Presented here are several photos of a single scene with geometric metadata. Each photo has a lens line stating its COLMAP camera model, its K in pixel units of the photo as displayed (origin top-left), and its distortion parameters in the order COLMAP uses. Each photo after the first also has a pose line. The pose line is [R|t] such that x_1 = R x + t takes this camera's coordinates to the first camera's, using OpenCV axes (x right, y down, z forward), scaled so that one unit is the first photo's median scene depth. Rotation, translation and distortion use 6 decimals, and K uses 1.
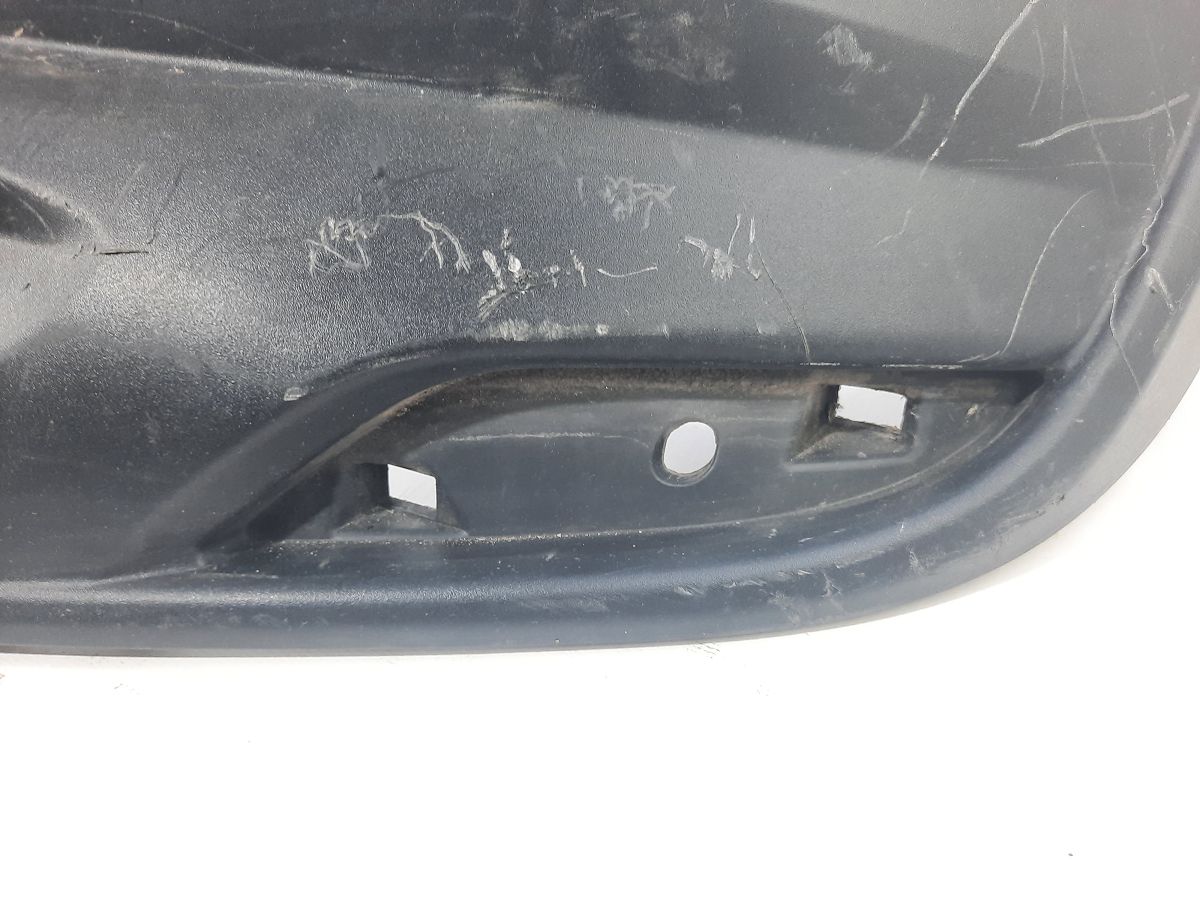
lens RADIAL K [[890.7, 0, 600.0], [0, 890.7, 450.0], [0, 0, 1]] dist [0.000241, -0.005778]
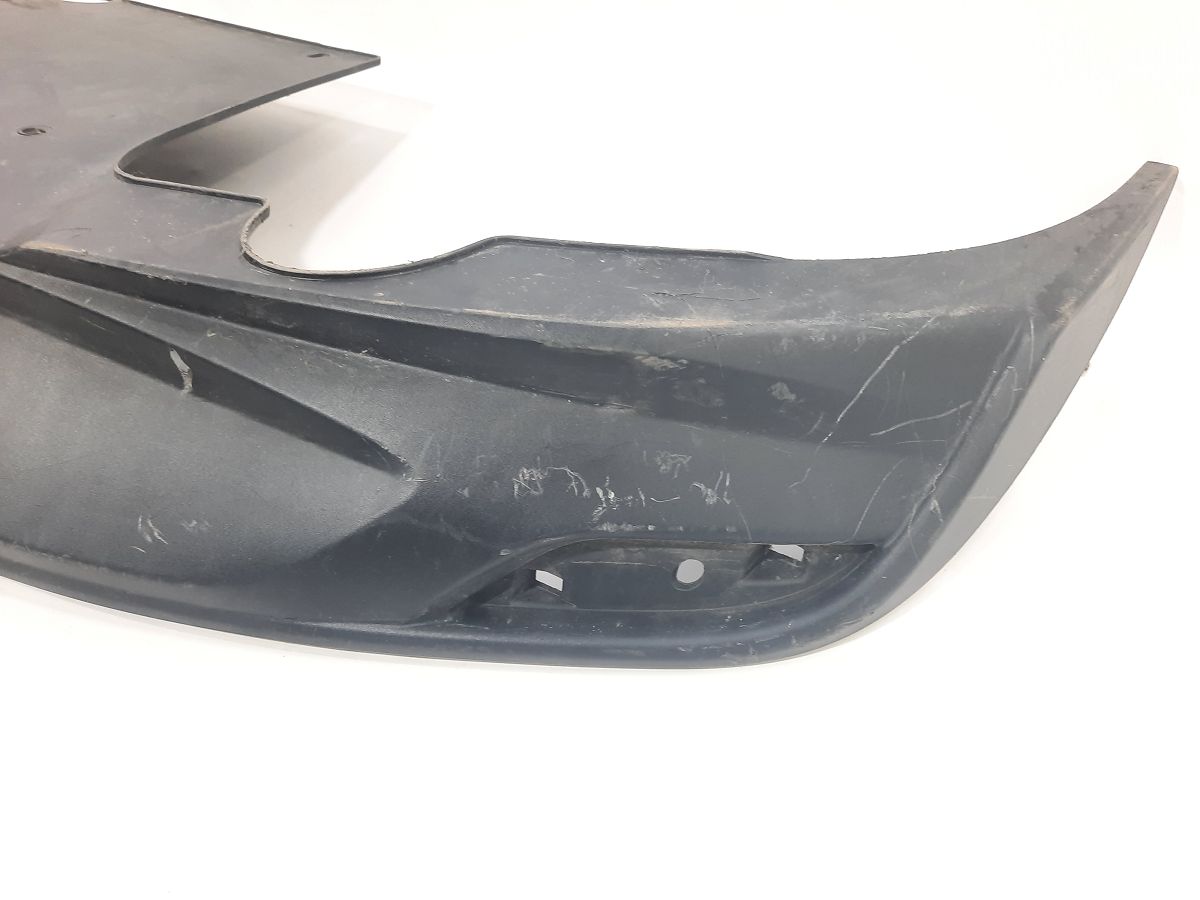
lens RADIAL K [[862.3, 0, 600.0], [0, 862.3, 450.0], [0, 0, 1]] dist [0.067332, -0.000278]
pose [[0.998075, 0.059760, -0.016599, -0.092144], [-0.056654, 0.987344, 0.148129, -0.591269], [0.025241, -0.146904, 0.988829, -0.952669]]
